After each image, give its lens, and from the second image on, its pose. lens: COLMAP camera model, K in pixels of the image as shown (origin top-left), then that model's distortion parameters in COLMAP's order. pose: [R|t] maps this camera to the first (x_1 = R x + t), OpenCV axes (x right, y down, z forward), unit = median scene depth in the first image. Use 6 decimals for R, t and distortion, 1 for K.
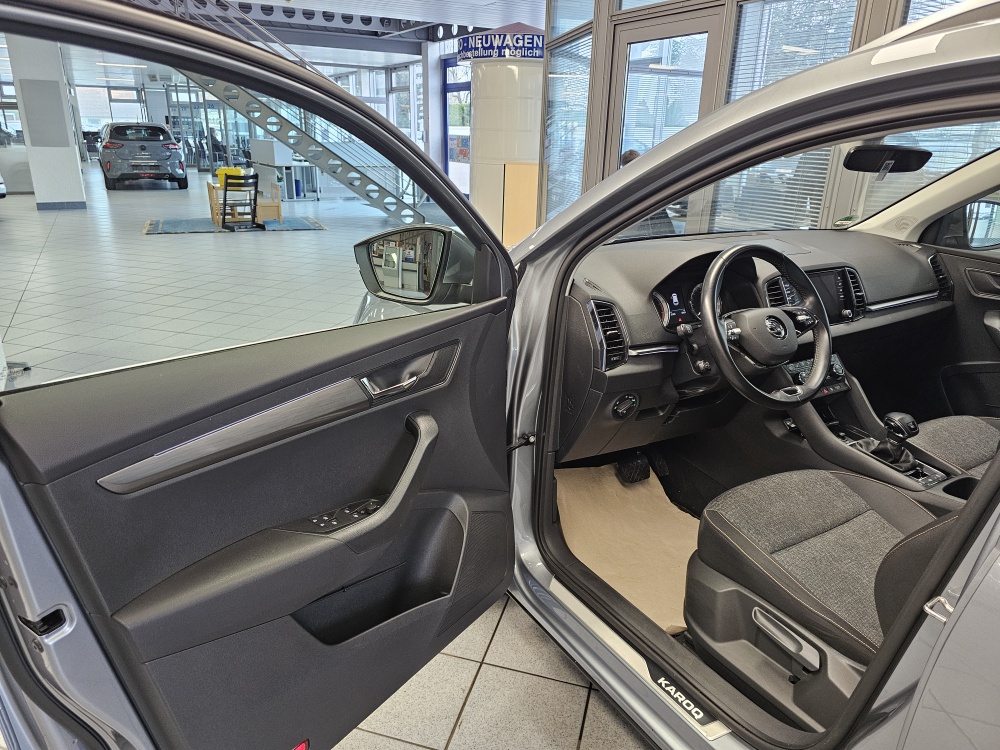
lens RADIAL K [[688.5, 0, 498.5], [0, 688.5, 381.0], [0, 0, 1]] dist [0.051130, -0.050946]
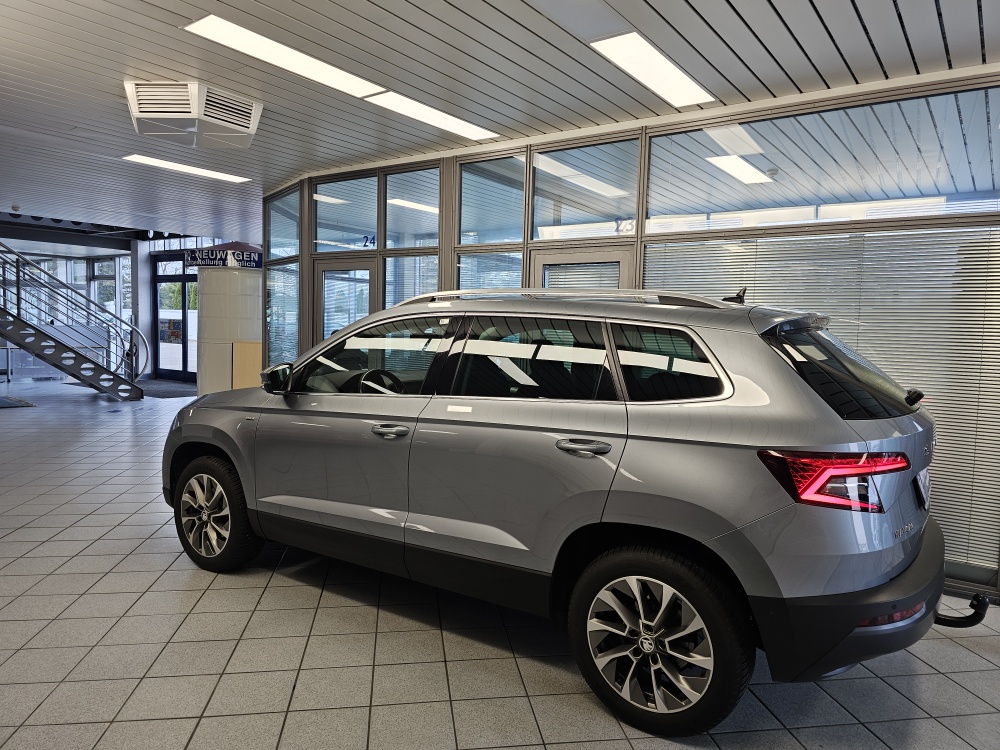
lens RADIAL K [[688.5, 0, 501.2], [0, 688.5, 371.2], [0, 0, 1]] dist [0.051130, -0.050946]
pose [[0.913865, -0.027254, 0.405102, -0.115500], [0.131703, 0.963693, -0.232274, 0.207842], [-0.384063, 0.265620, 0.884274, -0.647006]]
